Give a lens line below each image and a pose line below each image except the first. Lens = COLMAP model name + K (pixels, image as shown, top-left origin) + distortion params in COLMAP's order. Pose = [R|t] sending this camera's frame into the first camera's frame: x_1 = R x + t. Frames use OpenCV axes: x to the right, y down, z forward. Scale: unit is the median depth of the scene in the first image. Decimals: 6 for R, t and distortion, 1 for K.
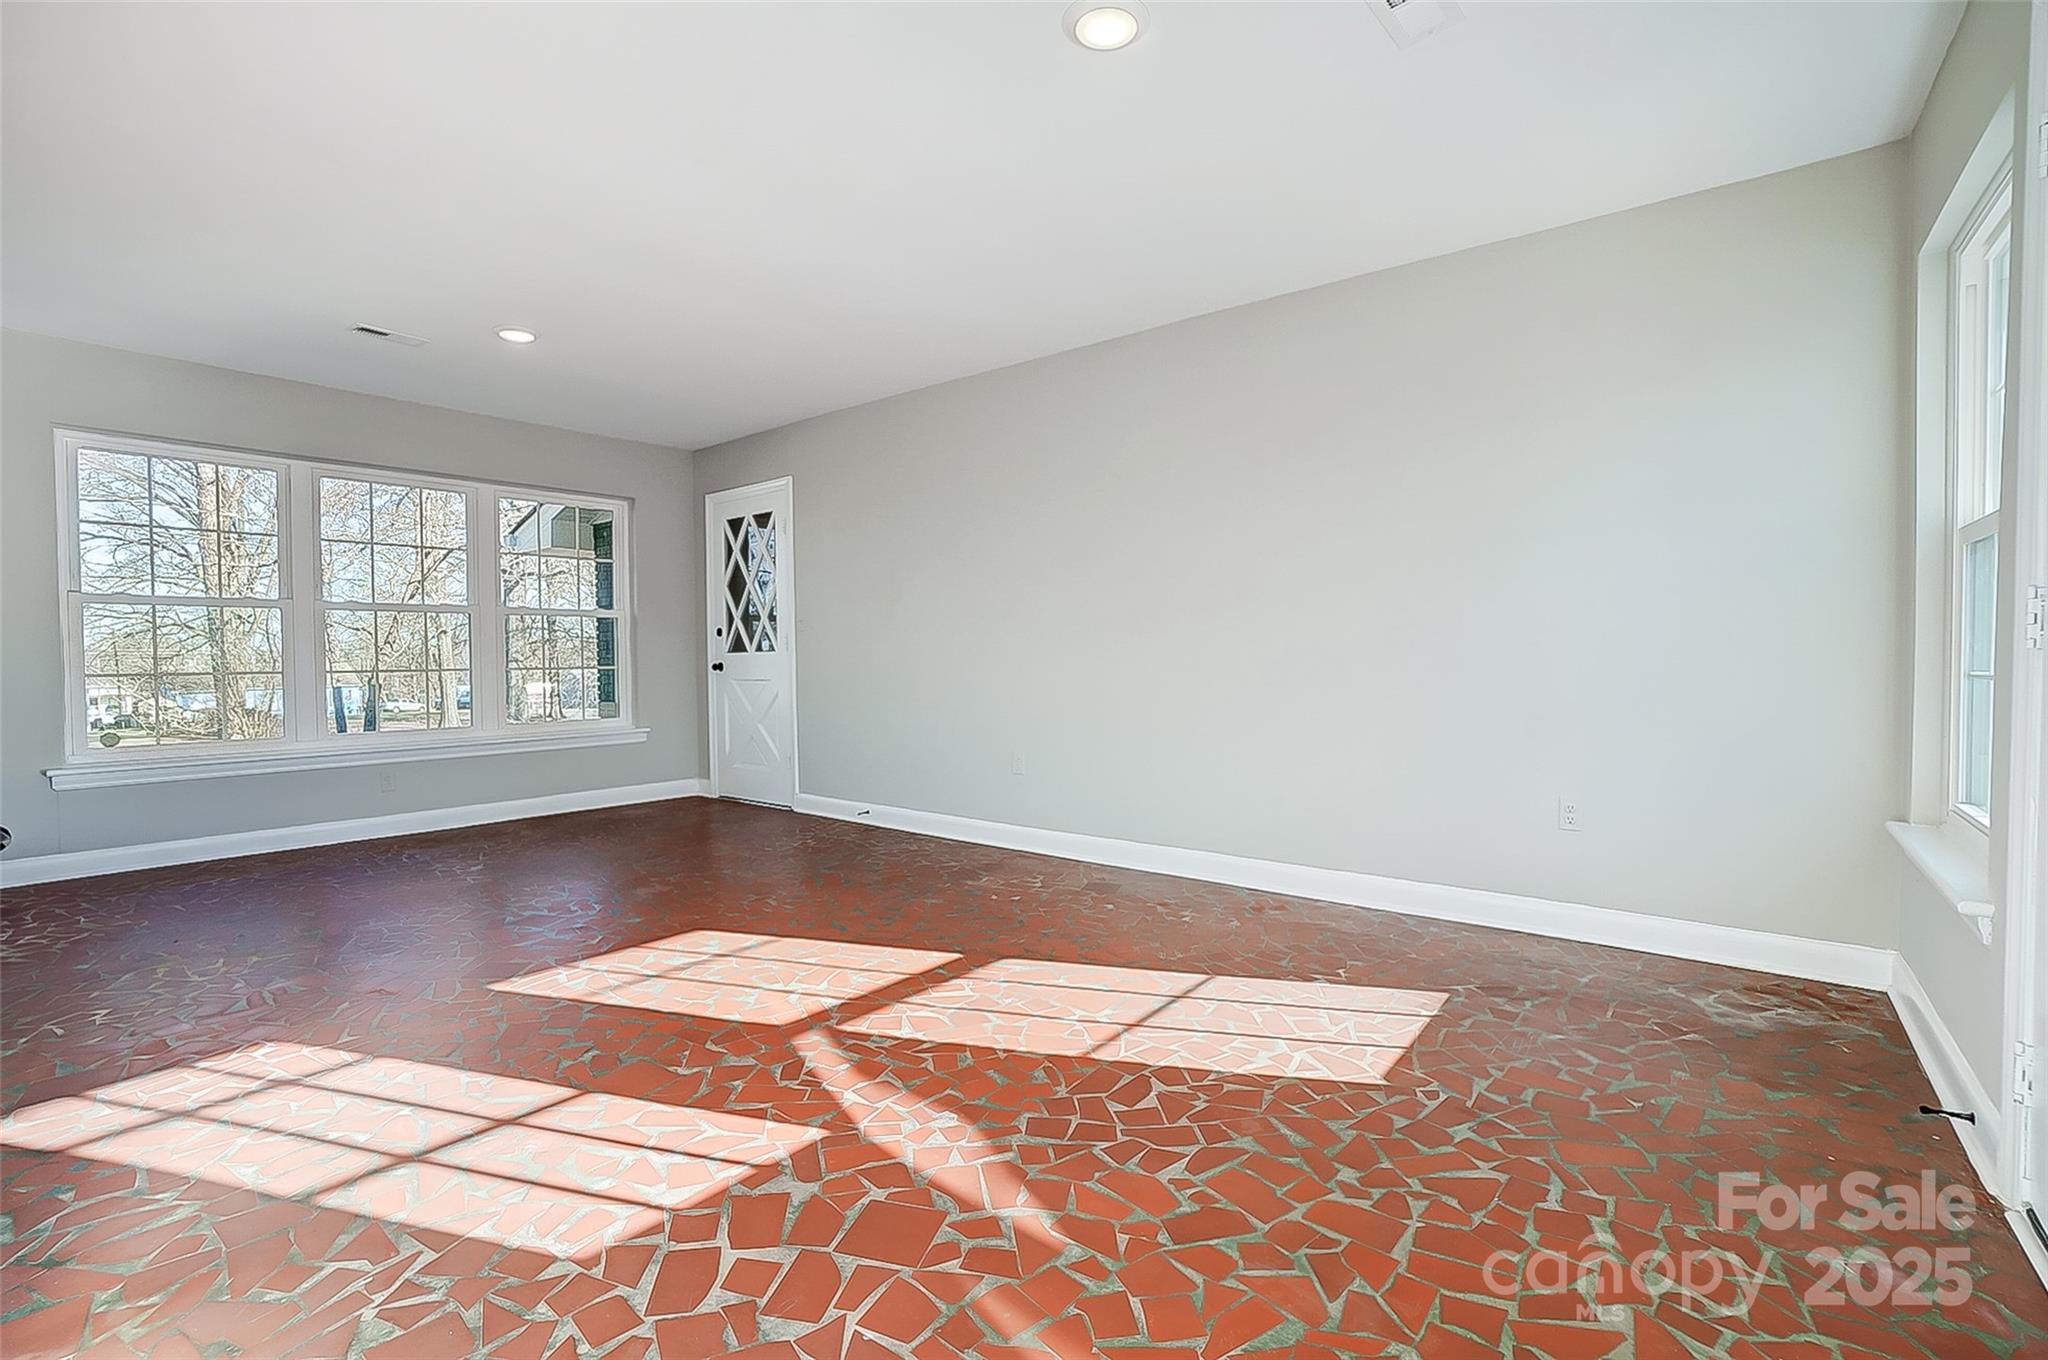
lens RADIAL K [[902.8, 0, 1024.0], [0, 902.8, 680.0], [0, 0, 1]] dist [0.000064, 0.000152]
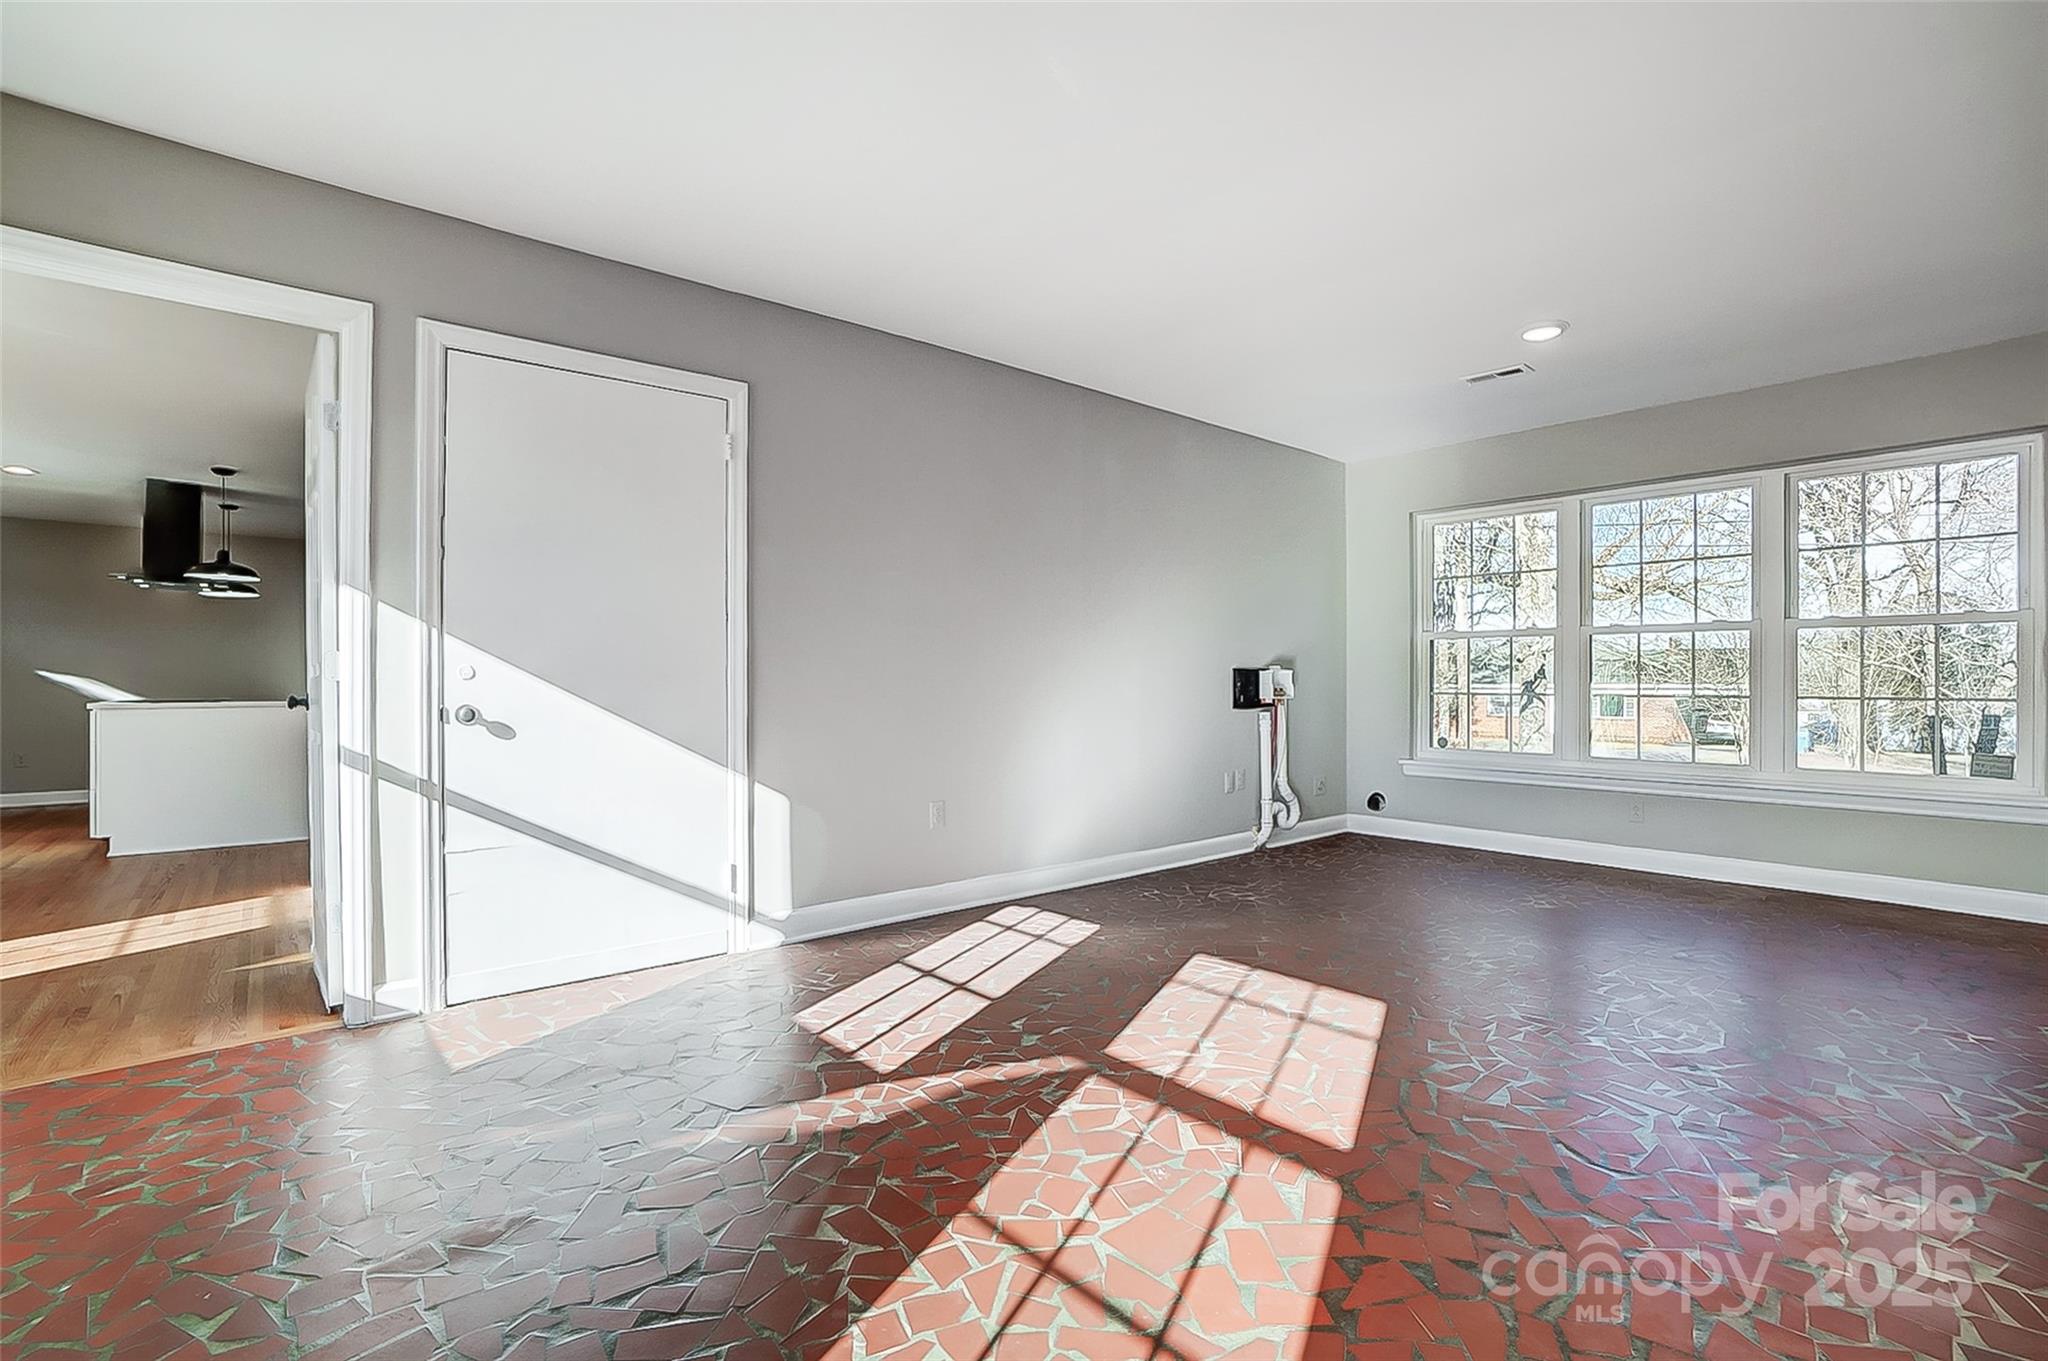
lens RADIAL K [[959.6, 0, 1024.0], [0, 959.6, 680.5], [0, 0, 1]] dist [-0.004830, -0.000633]
pose [[-0.200967, 0.000855, -0.979598, 0.806558], [-0.021023, 0.999766, 0.005185, -0.035074], [0.979372, 0.021637, -0.200902, 1.131979]]
